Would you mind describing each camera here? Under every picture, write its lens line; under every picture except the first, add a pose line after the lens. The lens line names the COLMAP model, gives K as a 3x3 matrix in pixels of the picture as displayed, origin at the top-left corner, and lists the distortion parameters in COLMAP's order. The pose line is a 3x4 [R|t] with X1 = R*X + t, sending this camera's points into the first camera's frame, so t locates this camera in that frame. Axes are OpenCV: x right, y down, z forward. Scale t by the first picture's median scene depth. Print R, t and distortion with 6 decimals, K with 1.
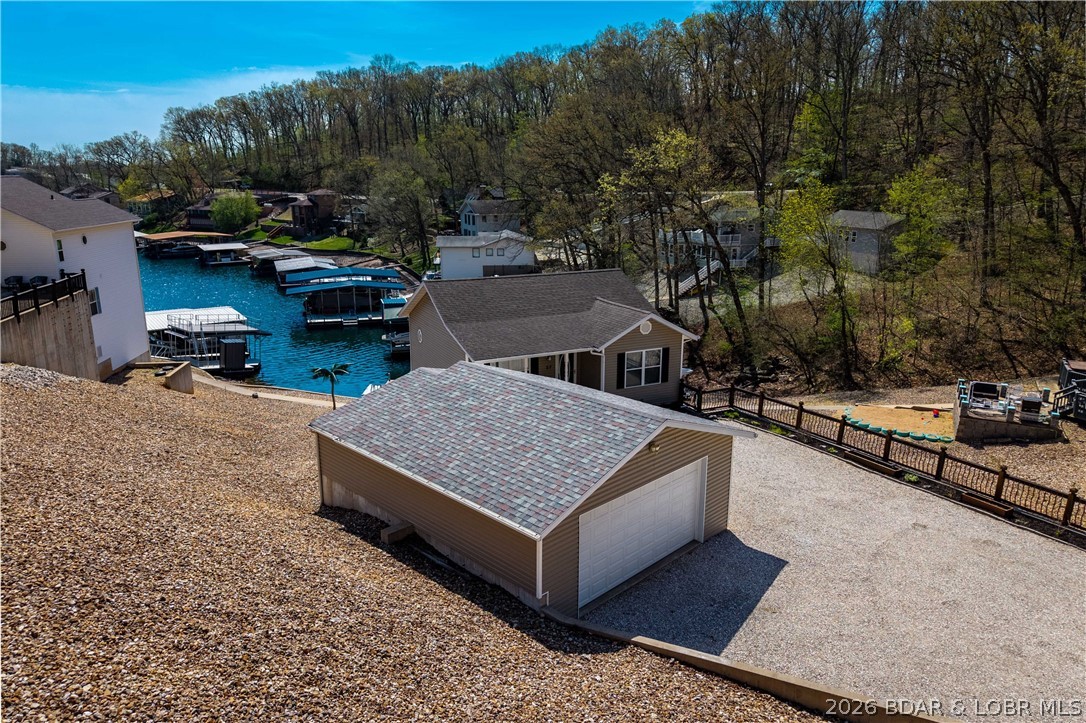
lens RADIAL K [[738.4, 0, 543.8], [0, 738.4, 358.8], [0, 0, 1]] dist [0.024819, -0.006978]
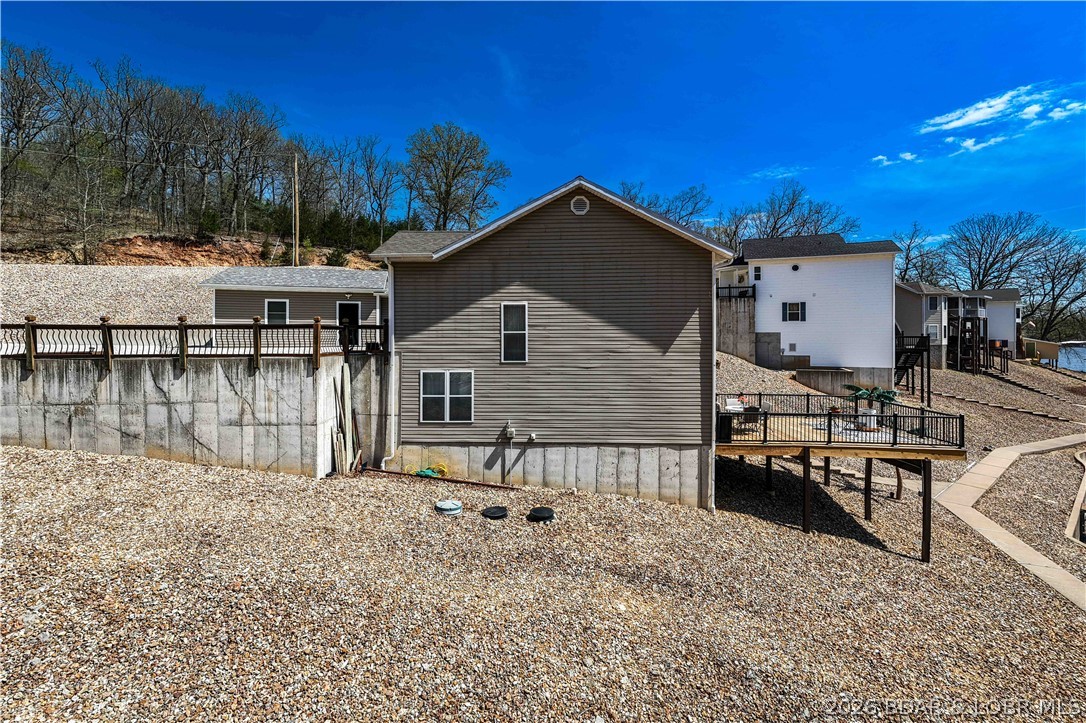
lens RADIAL K [[473.1, 0, 532.8], [0, 473.1, 341.3], [0, 0, 1]] dist [0.001680, -0.000439]
pose [[-0.483555, 0.004265, -0.875303, 0.161629], [-0.215425, 0.968650, 0.123729, -0.011351], [0.848391, 0.248392, -0.467477, 0.409778]]
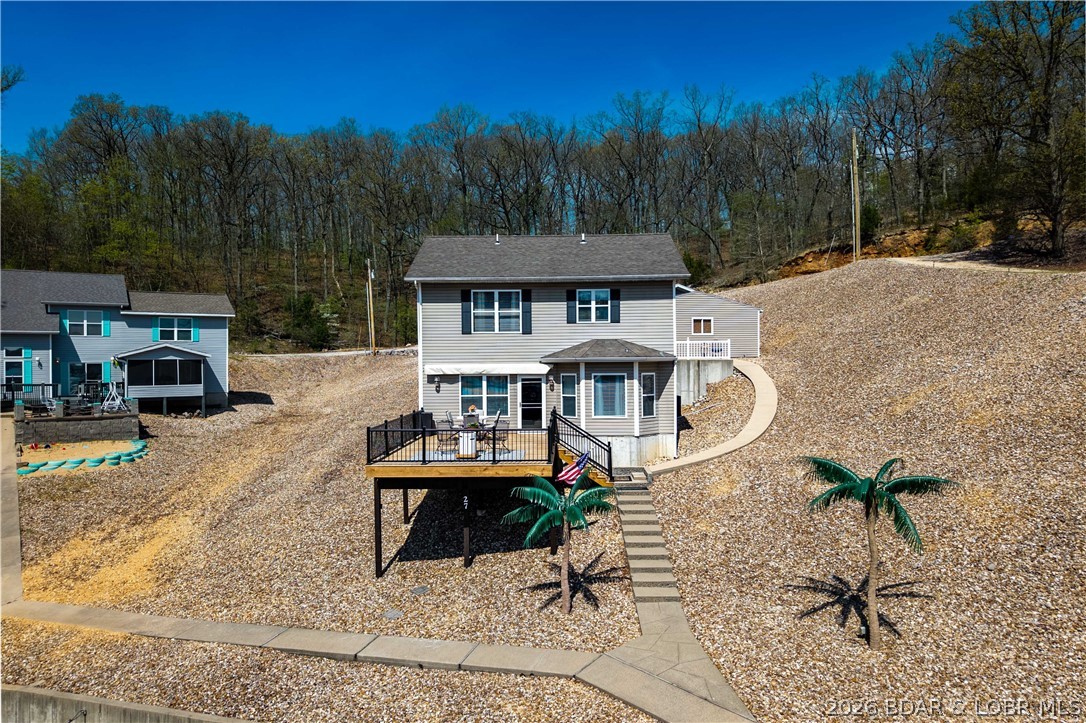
lens RADIAL K [[731.5, 0, 532.7], [0, 731.5, 356.9], [0, 0, 1]] dist [0.017146, -0.003704]
pose [[-0.878713, 0.003686, 0.477336, -0.137686], [0.119567, 0.969792, 0.212619, -0.053302], [-0.462133, 0.243905, -0.852610, 0.591168]]
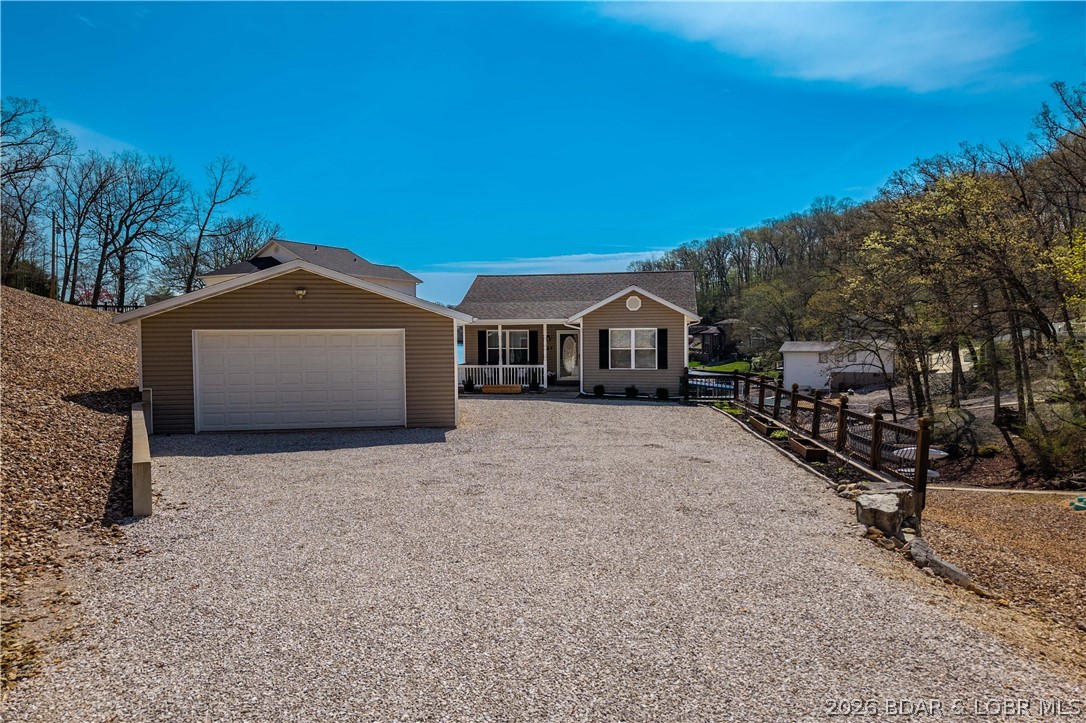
lens RADIAL K [[738.4, 0, 543.8], [0, 738.4, 358.8], [0, 0, 1]] dist [0.024819, -0.006978]
pose [[0.806204, 0.009050, -0.591569, 0.176036], [-0.132215, 0.977352, -0.165233, 0.056900], [0.576675, 0.211426, 0.789142, 0.065049]]
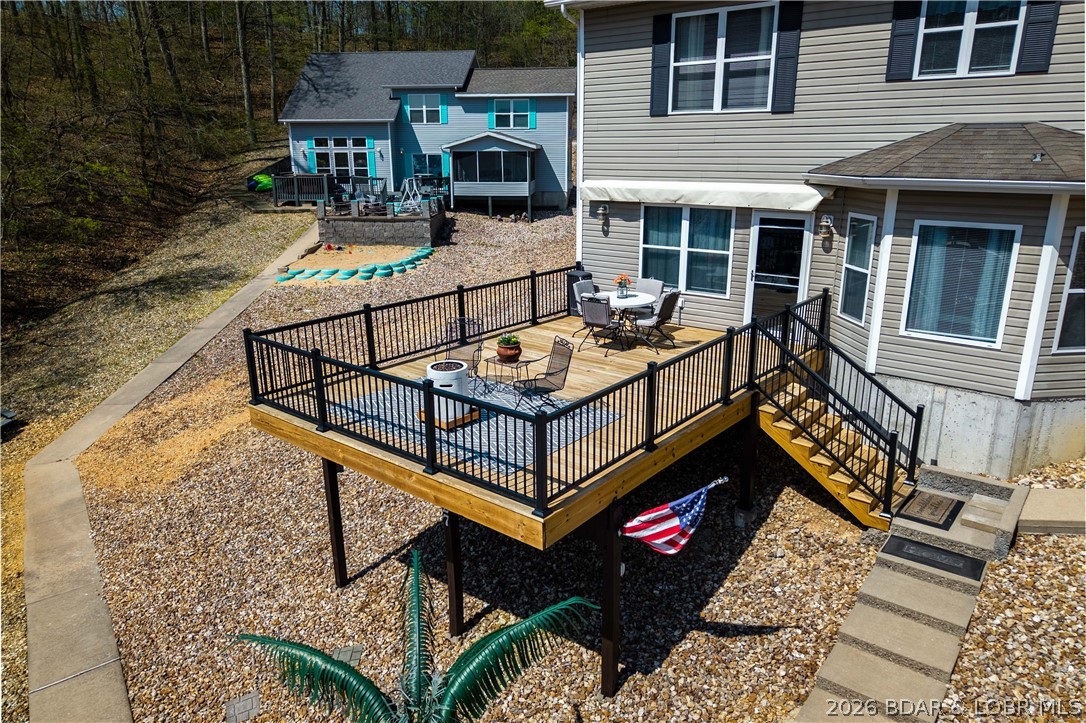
lens RADIAL K [[713.5, 0, 542.2], [0, 713.5, 364.3], [0, 0, 1]] dist [0.037219, -0.040516]
pose [[-0.409202, -0.270011, 0.871578, -0.103478], [0.226548, 0.895236, 0.383704, -0.022909], [-0.883872, 0.354467, -0.305162, 0.451009]]
